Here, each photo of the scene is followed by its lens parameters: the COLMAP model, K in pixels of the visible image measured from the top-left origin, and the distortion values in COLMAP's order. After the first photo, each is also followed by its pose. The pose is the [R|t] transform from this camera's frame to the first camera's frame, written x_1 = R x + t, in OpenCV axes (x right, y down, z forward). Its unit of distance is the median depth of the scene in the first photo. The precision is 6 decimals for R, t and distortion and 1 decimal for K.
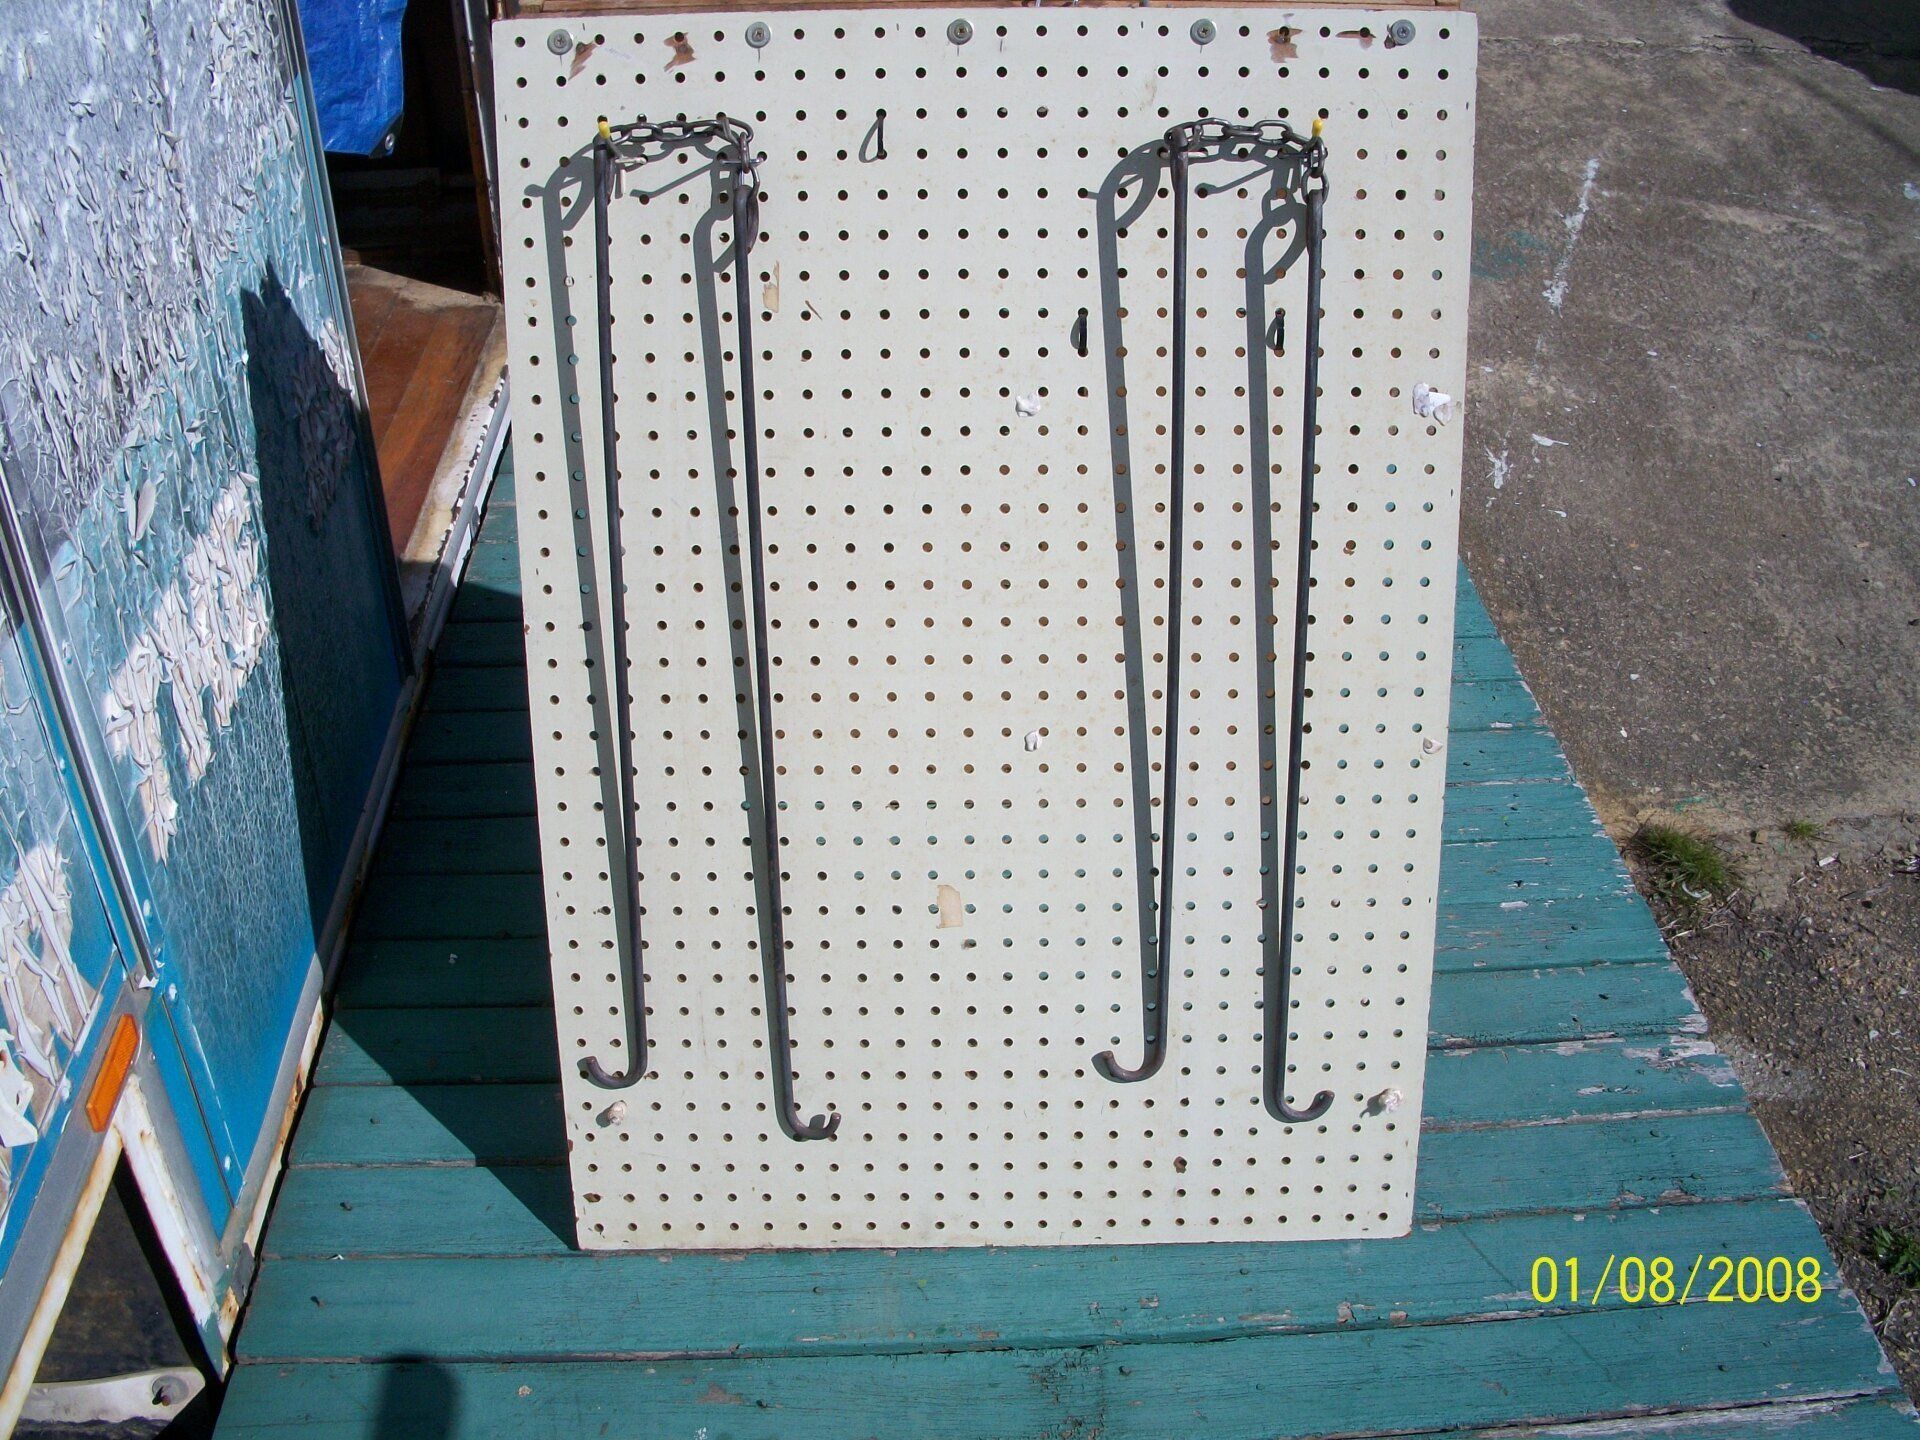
lens RADIAL K [[1989.8, 0, 1000.5], [0, 1989.8, 696.2], [0, 0, 1]] dist [-0.229886, 0.216525]
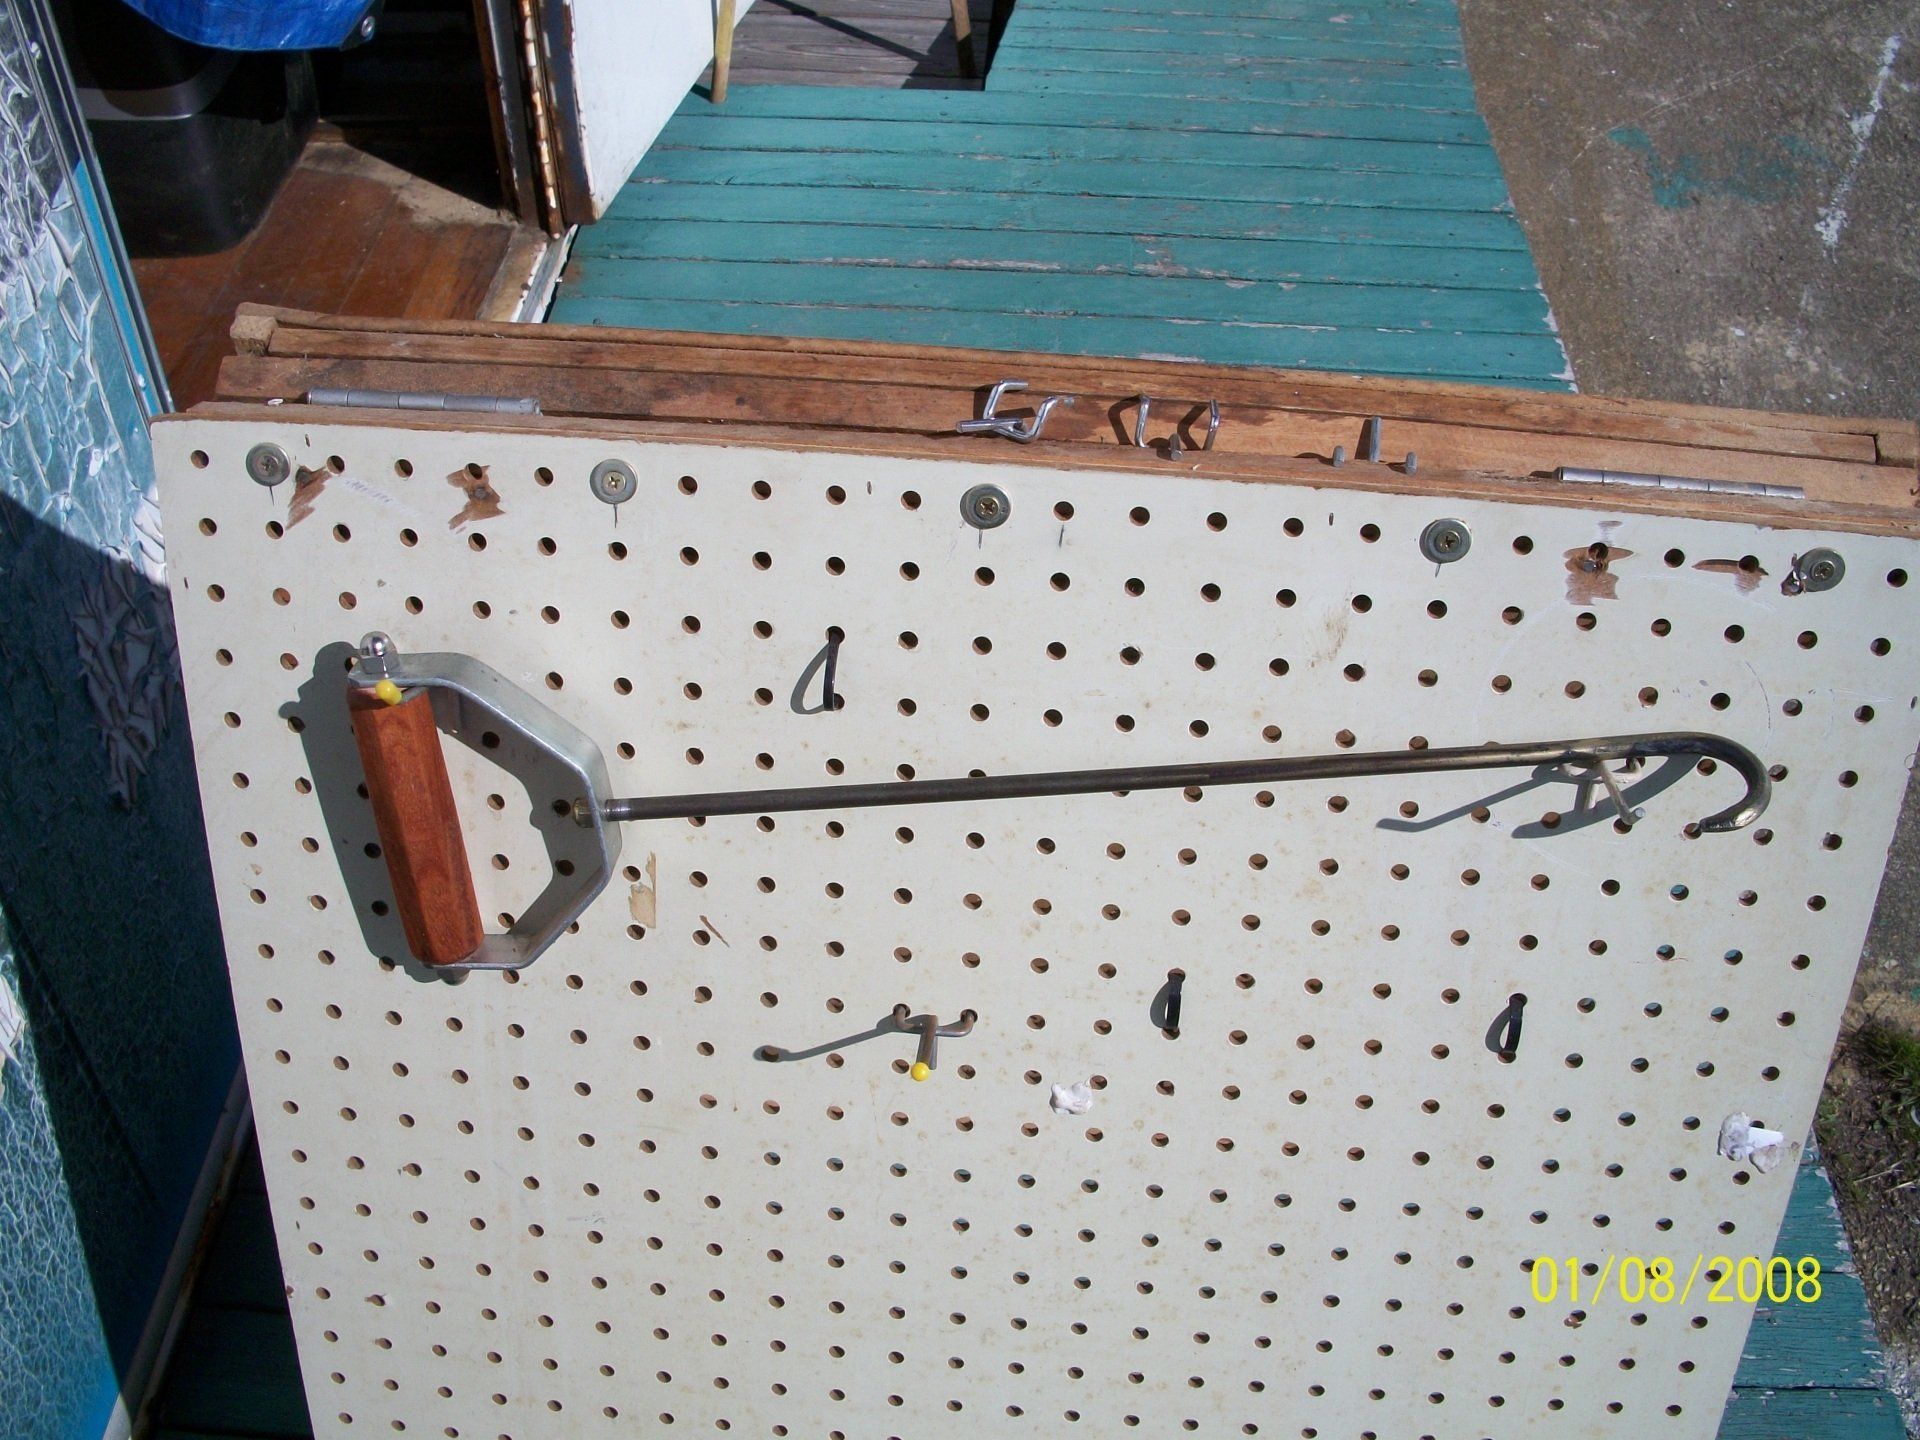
lens RADIAL K [[1991.4, 0, 1007.4], [0, 1991.4, 704.5], [0, 0, 1]] dist [-0.223280, 0.199546]
pose [[0.994862, 0.080450, -0.061465, 0.018912], [-0.068420, 0.981734, 0.177532, -0.322332], [0.074625, -0.172414, 0.982194, 0.383613]]
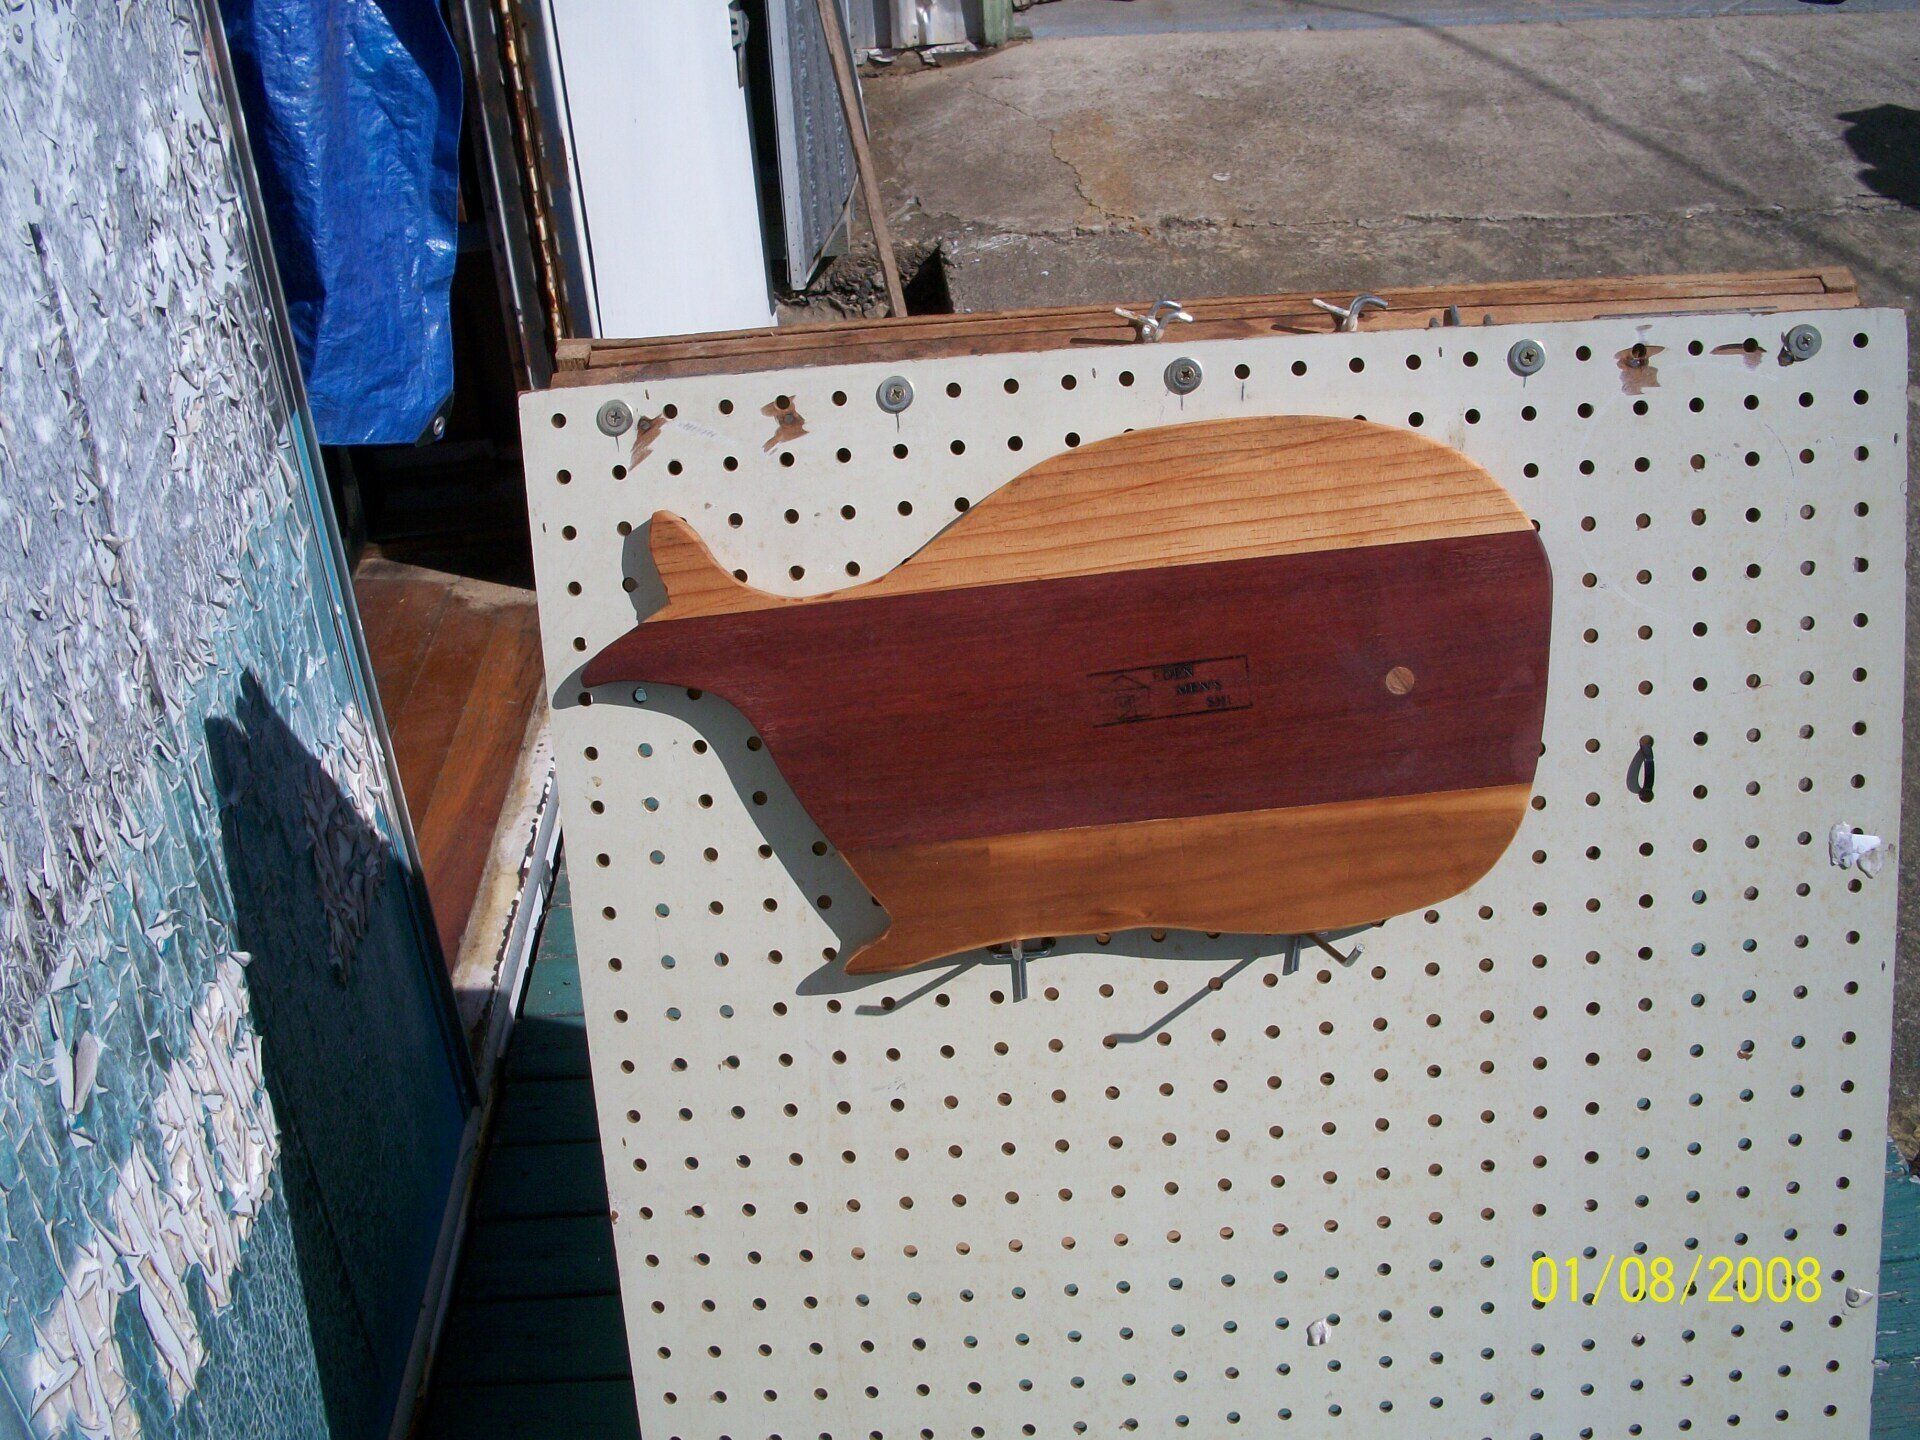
lens RADIAL K [[1989.8, 0, 1000.5], [0, 1989.8, 696.2], [0, 0, 1]] dist [-0.229886, 0.216525]
pose [[0.997689, -0.054794, -0.040188, -0.053820], [0.051166, 0.994951, -0.086342, -0.141235], [0.044717, 0.084086, 0.995455, 0.248767]]
